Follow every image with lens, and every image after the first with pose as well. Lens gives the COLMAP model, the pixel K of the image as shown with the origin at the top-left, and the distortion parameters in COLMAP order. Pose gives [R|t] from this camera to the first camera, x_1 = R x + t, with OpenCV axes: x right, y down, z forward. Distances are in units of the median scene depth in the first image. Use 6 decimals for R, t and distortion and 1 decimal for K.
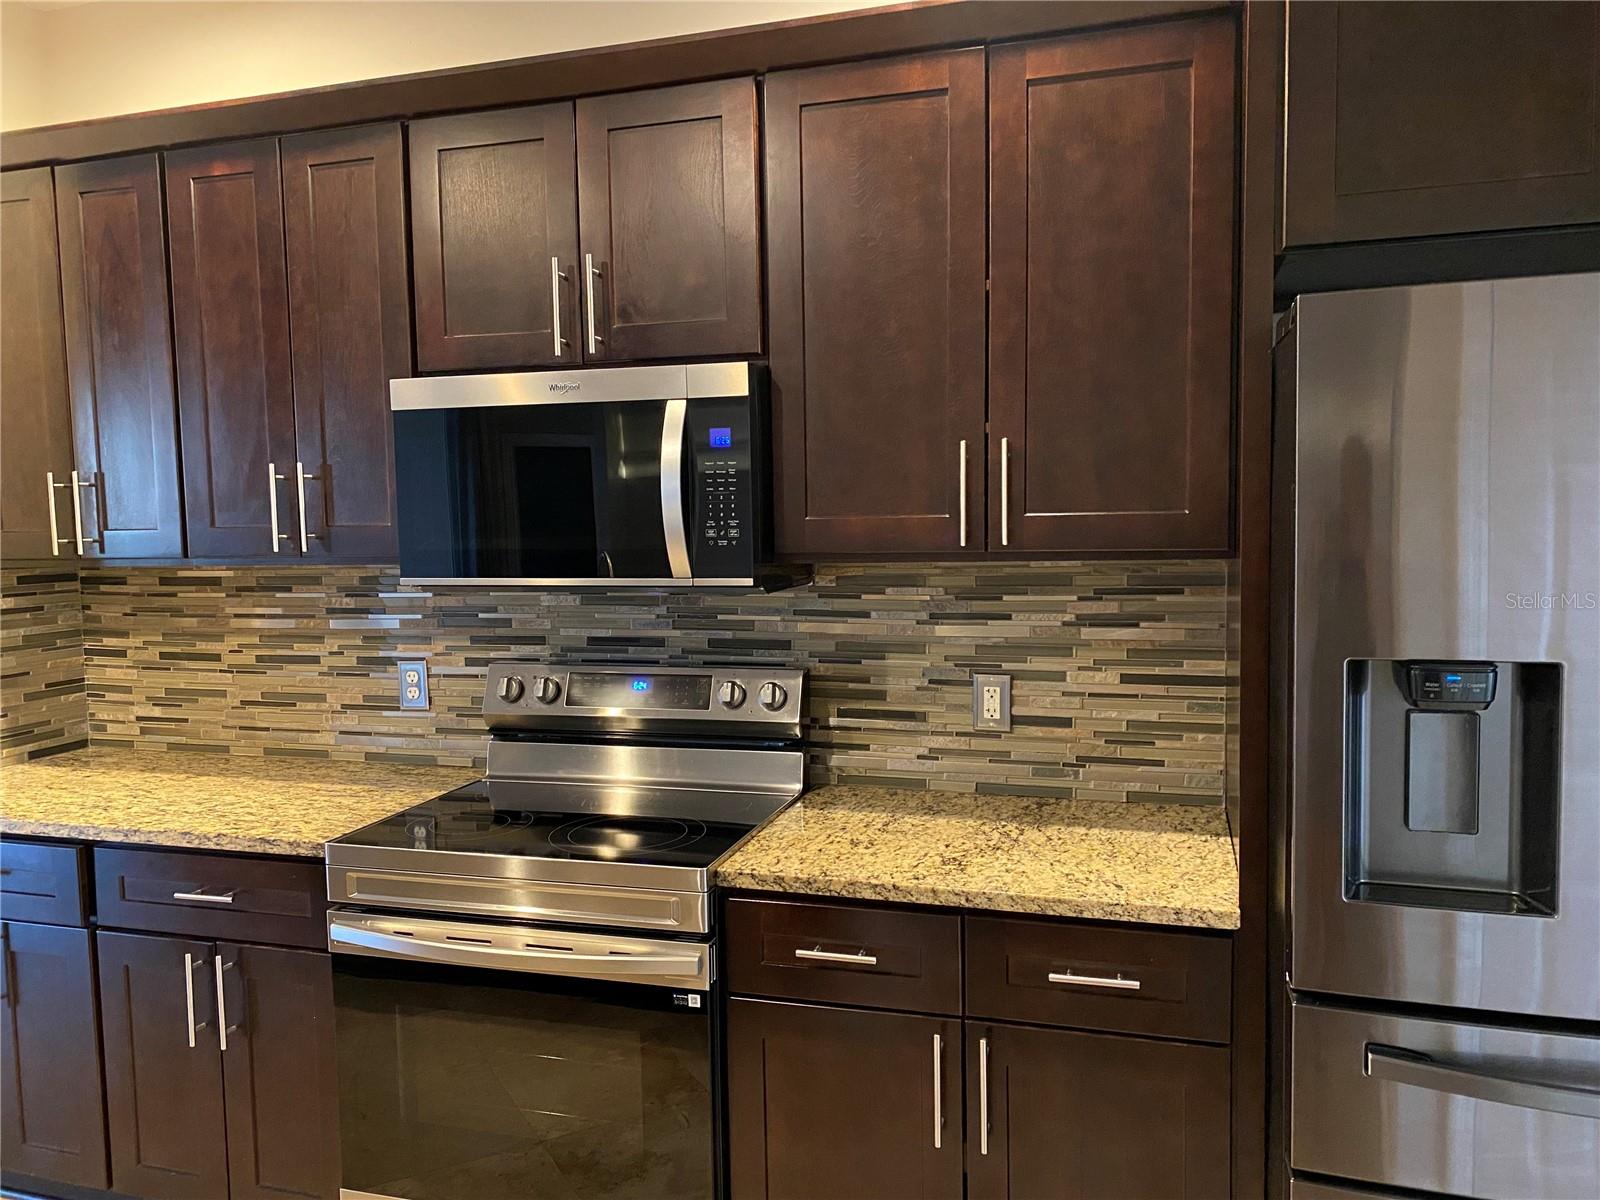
lens RADIAL K [[1212.8, 0, 809.6], [0, 1212.8, 593.2], [0, 0, 1]] dist [0.026883, -0.028793]
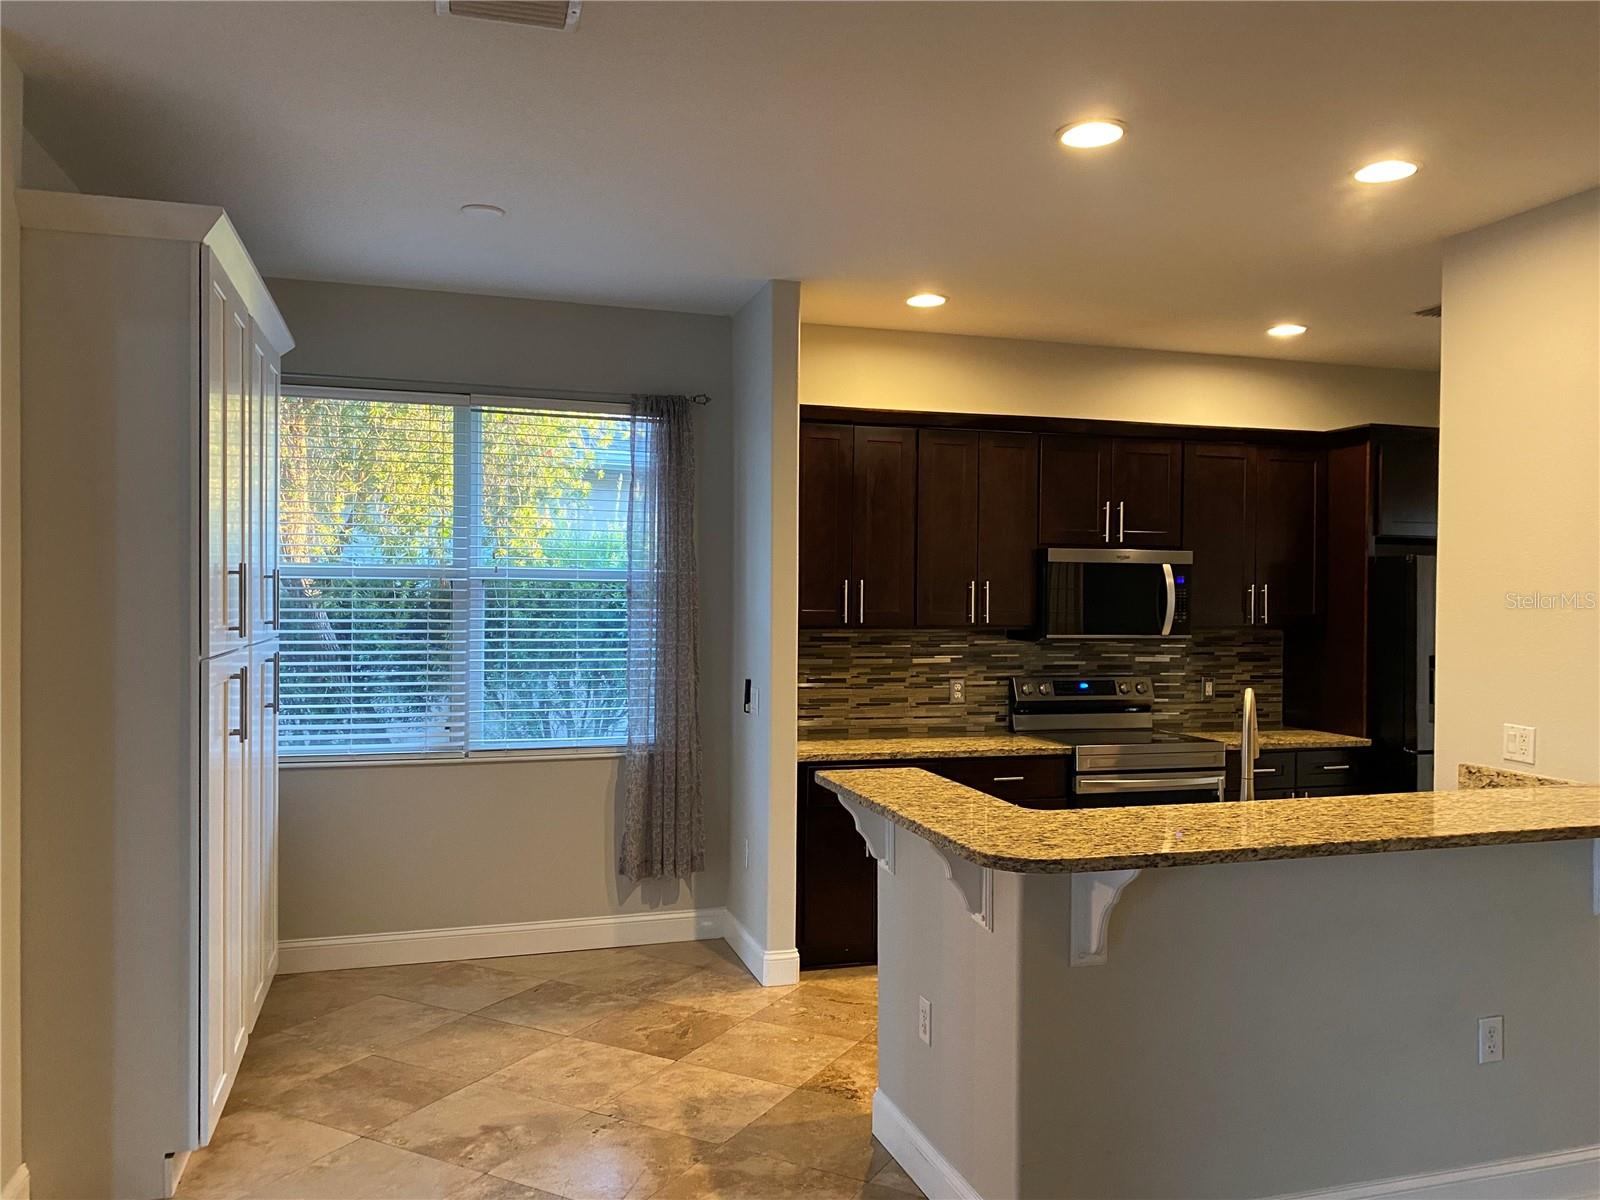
lens RADIAL K [[1212.8, 0, 807.9], [0, 1212.8, 604.7], [0, 0, 1]] dist [0.026883, -0.028793]
pose [[0.827651, 0.023720, 0.560742, -1.634932], [0.012601, 0.998069, -0.060818, 0.051917], [-0.561102, 0.057403, 0.825754, -0.502379]]
